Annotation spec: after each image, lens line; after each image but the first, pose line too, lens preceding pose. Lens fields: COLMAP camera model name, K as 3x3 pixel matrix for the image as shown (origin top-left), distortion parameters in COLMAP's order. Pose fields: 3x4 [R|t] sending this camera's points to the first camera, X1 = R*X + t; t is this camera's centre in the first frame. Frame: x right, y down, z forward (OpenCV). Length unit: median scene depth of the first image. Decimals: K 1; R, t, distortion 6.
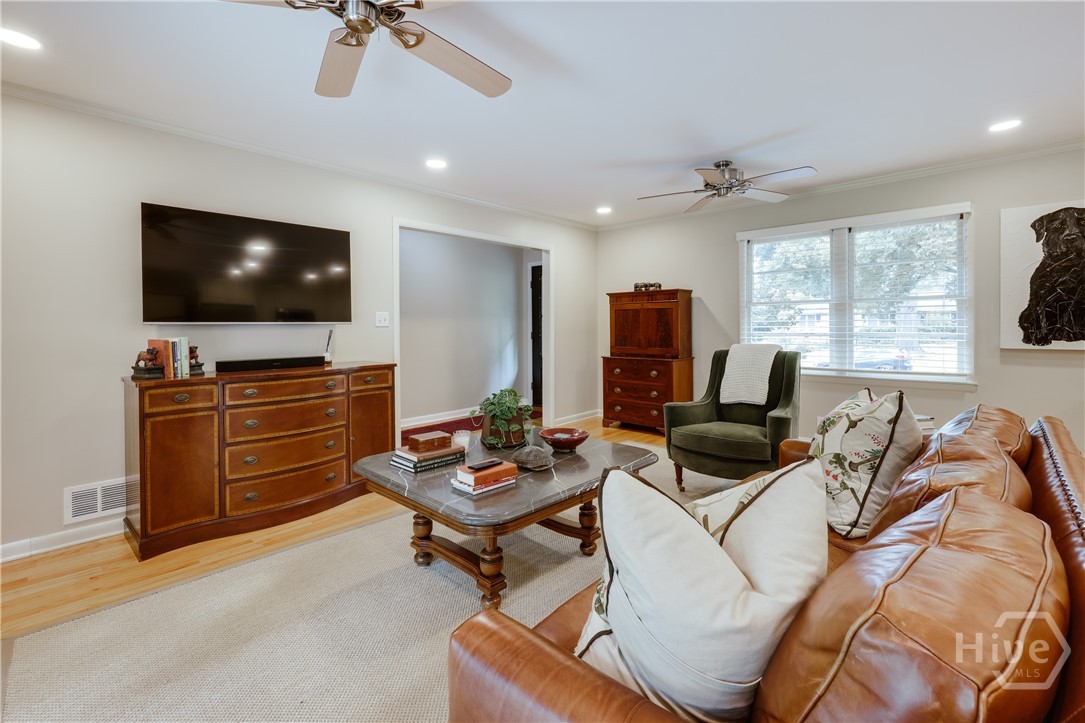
lens RADIAL K [[489.2, 0, 544.2], [0, 489.2, 328.1], [0, 0, 1]] dist [0.001958, -0.000030]
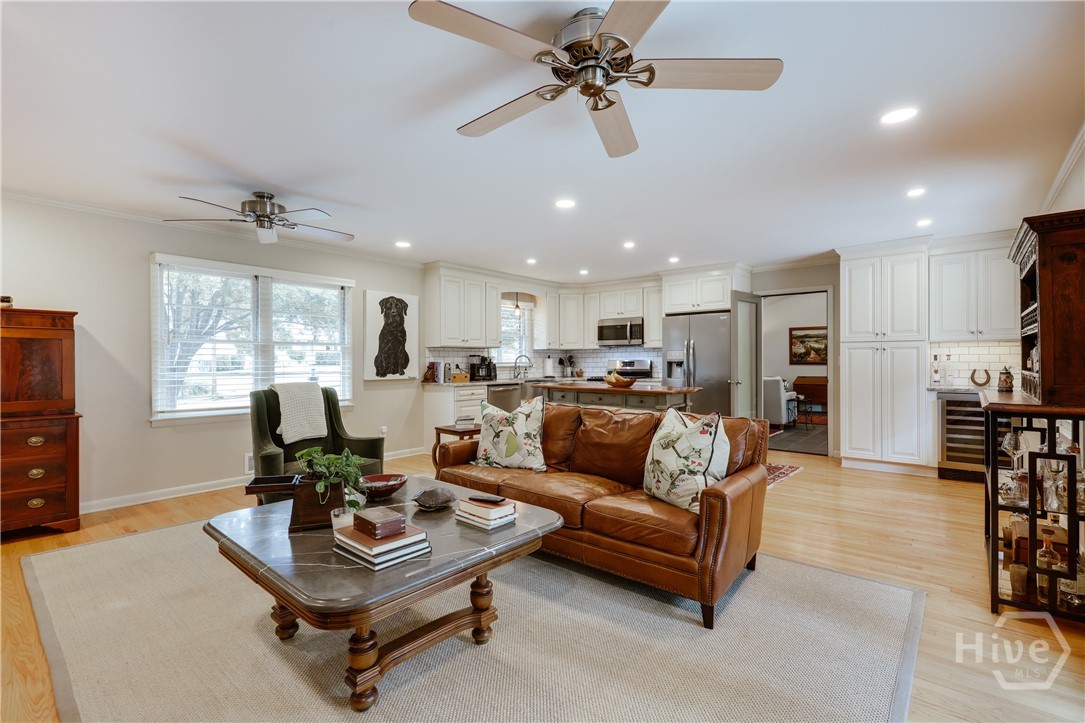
lens RADIAL K [[489.2, 0, 545.0], [0, 489.2, 362.4], [0, 0, 1]] dist [0.001958, -0.000030]
pose [[-0.012777, 0.012727, 0.999837, -0.616442], [0.002729, 0.999916, -0.012693, 0.007538], [-0.999915, 0.002566, -0.012811, 0.470986]]
